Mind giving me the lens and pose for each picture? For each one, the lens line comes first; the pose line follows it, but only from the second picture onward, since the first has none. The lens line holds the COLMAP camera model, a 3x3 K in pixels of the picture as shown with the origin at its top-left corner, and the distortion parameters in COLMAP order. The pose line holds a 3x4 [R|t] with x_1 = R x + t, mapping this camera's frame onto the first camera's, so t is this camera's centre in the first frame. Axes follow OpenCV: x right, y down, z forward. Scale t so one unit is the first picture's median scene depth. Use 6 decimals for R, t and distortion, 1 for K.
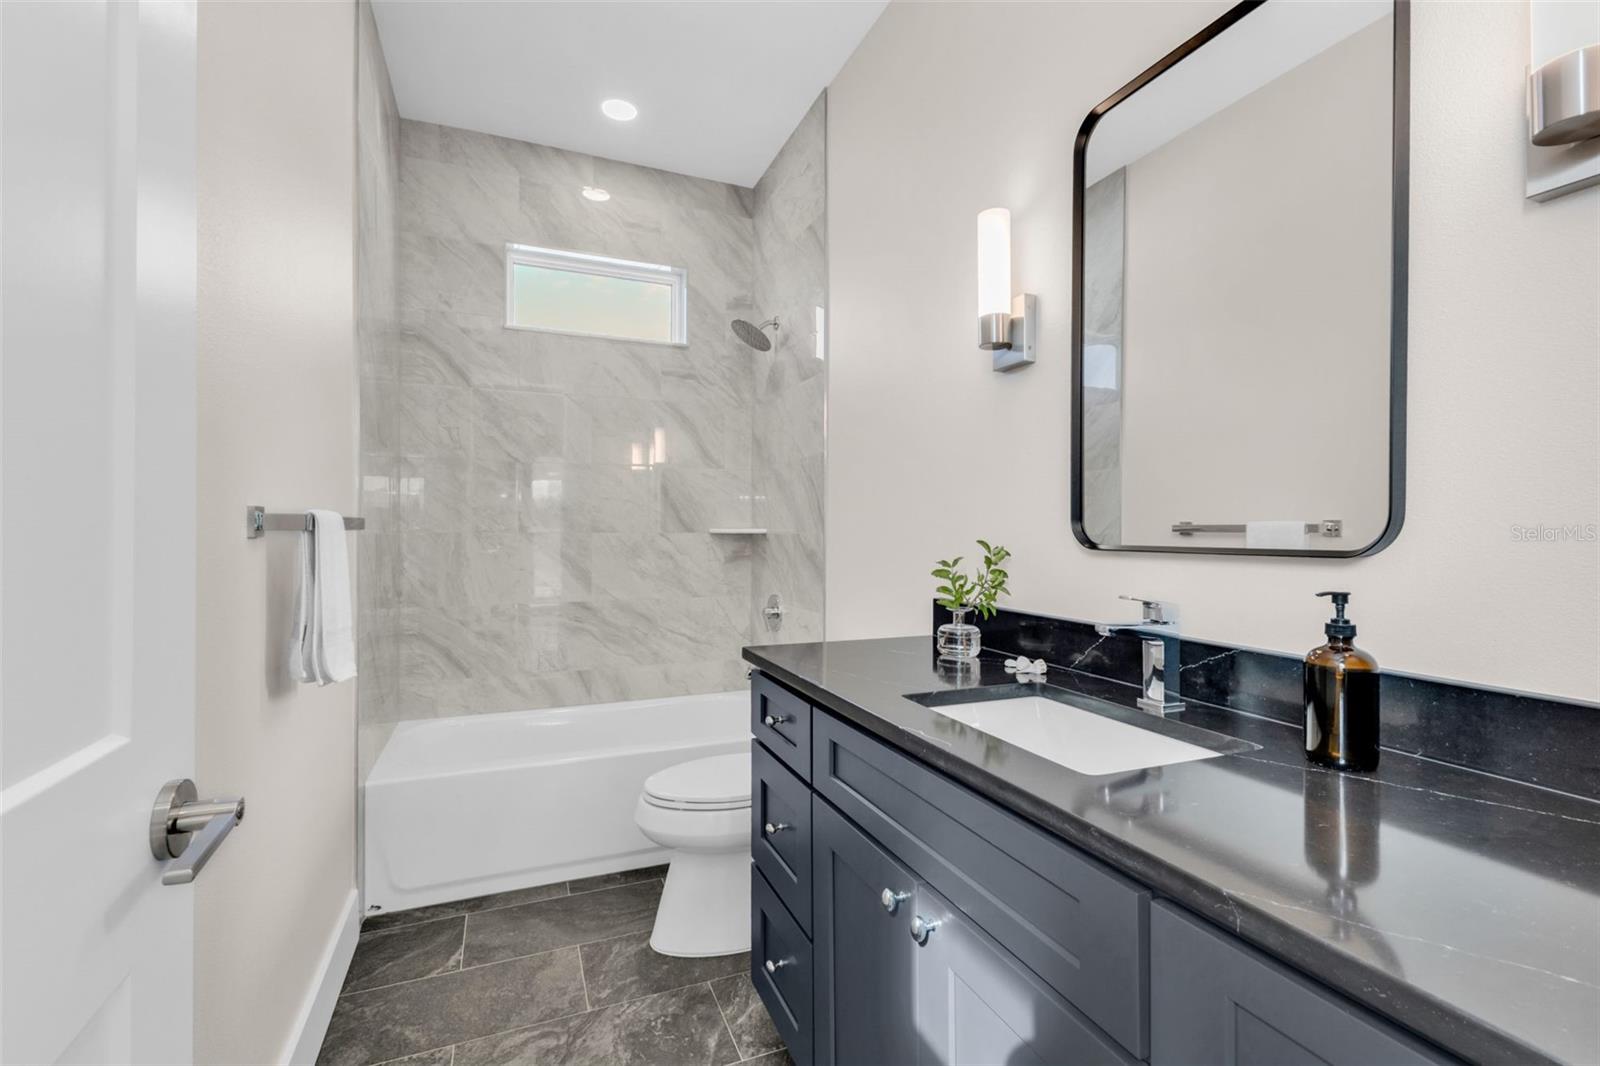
lens RADIAL K [[711.6, 0, 806.6], [0, 711.6, 528.8], [0, 0, 1]] dist [0.008922, -0.000277]
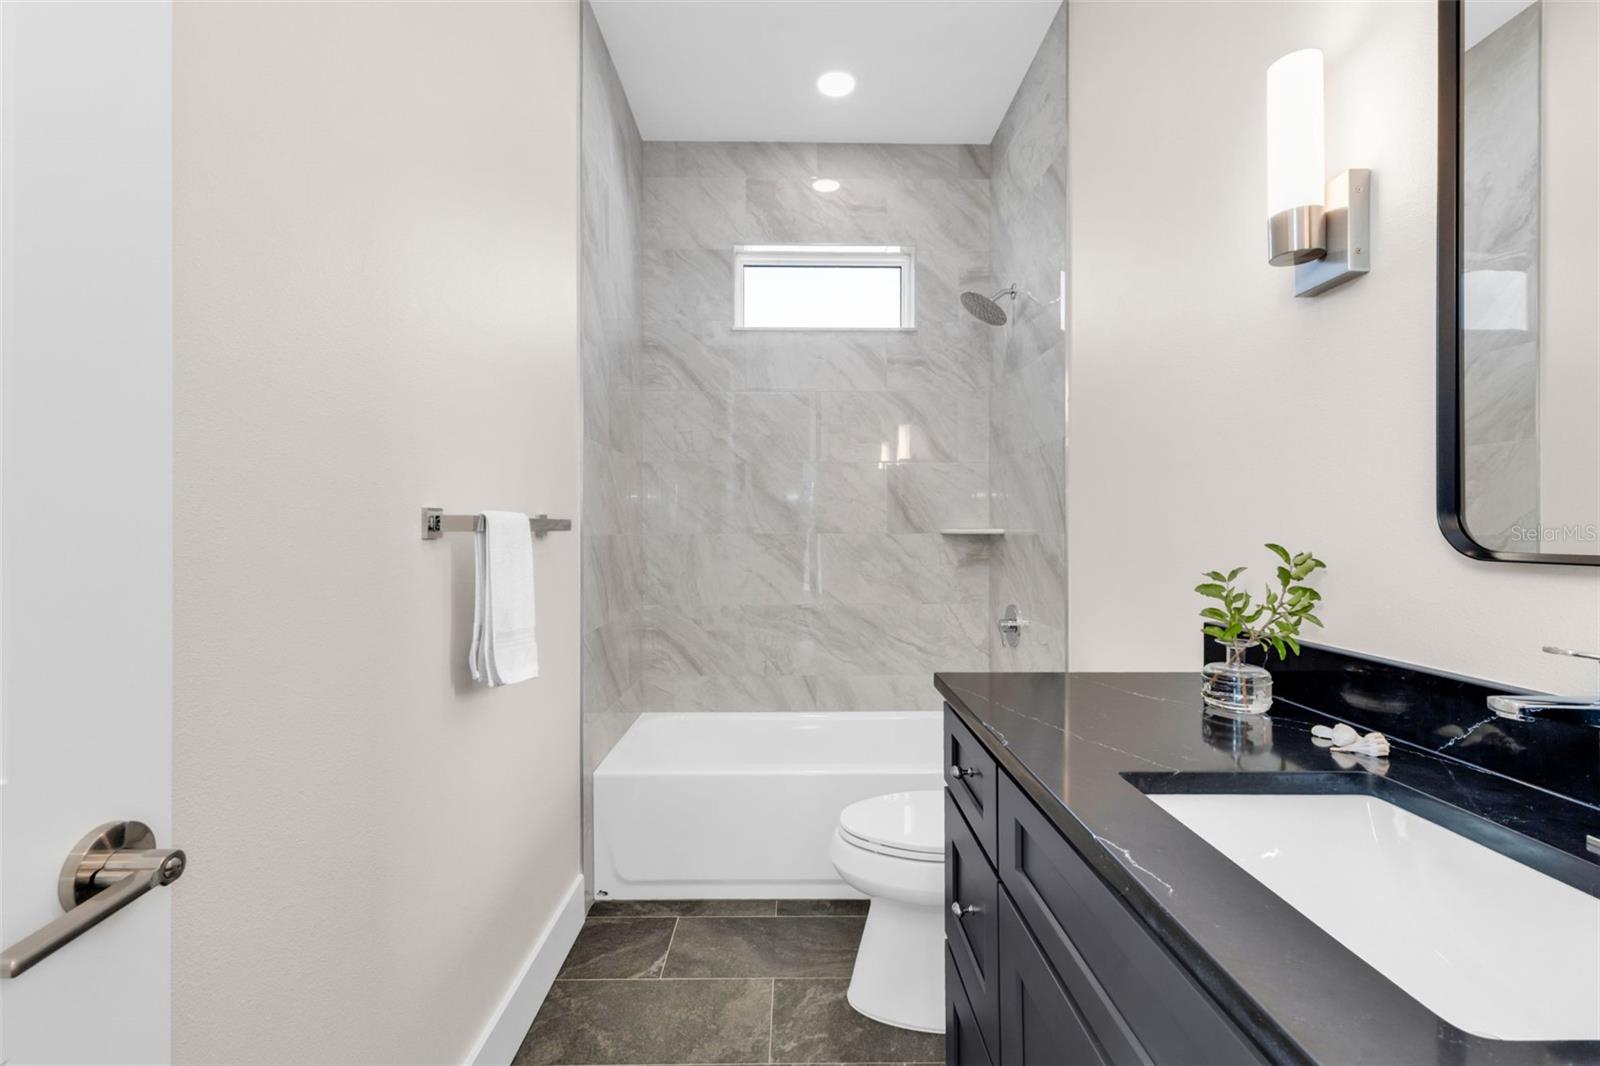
lens RADIAL K [[711.6, 0, 806.6], [0, 711.6, 528.8], [0, 0, 1]] dist [0.008922, -0.000277]
pose [[0.929672, -0.003716, -0.368369, 0.058121], [0.003278, 0.999993, -0.001814, 0.001210], [0.368373, 0.000479, 0.929678, 0.140571]]
